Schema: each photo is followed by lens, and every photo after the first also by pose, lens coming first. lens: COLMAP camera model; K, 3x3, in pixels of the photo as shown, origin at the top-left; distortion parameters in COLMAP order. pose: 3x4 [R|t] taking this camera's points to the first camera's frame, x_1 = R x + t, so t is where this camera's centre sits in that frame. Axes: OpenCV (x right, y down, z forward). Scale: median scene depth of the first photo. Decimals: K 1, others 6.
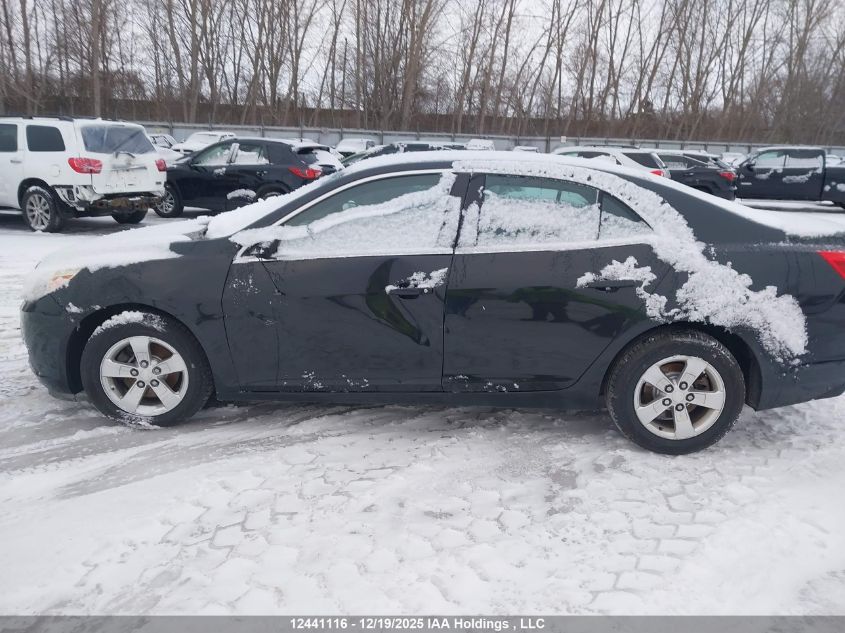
lens RADIAL K [[672.9, 0, 468.4], [0, 672.9, 333.0], [0, 0, 1]] dist [0.235895, -0.487756]
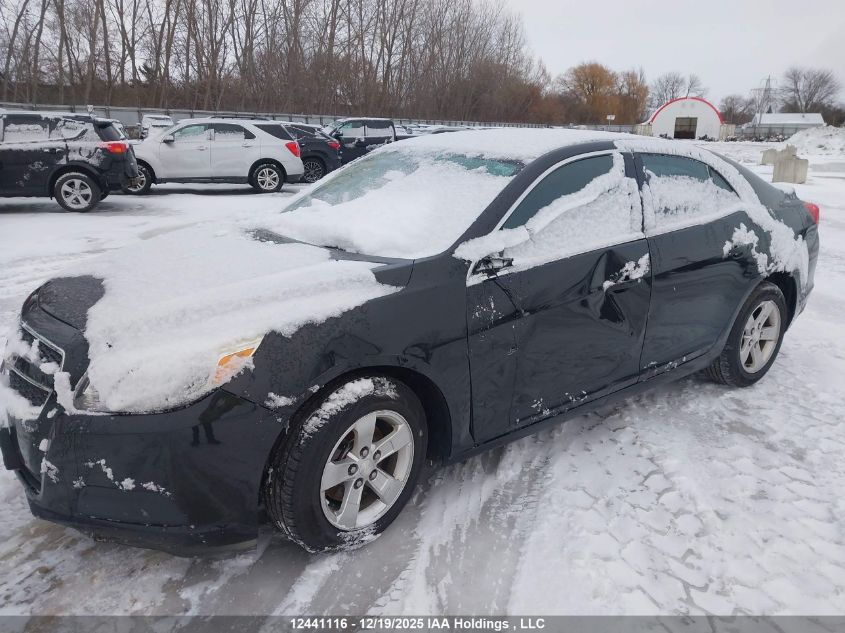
lens RADIAL K [[660.3, 0, 422.8], [0, 660.3, 325.1], [0, 0, 1]] dist [0.007579, 0.001031]
pose [[0.759582, -0.195967, 0.620187, -0.842053], [0.168351, 0.980272, 0.103557, -0.143005], [-0.628246, 0.025749, 0.777588, 0.467690]]
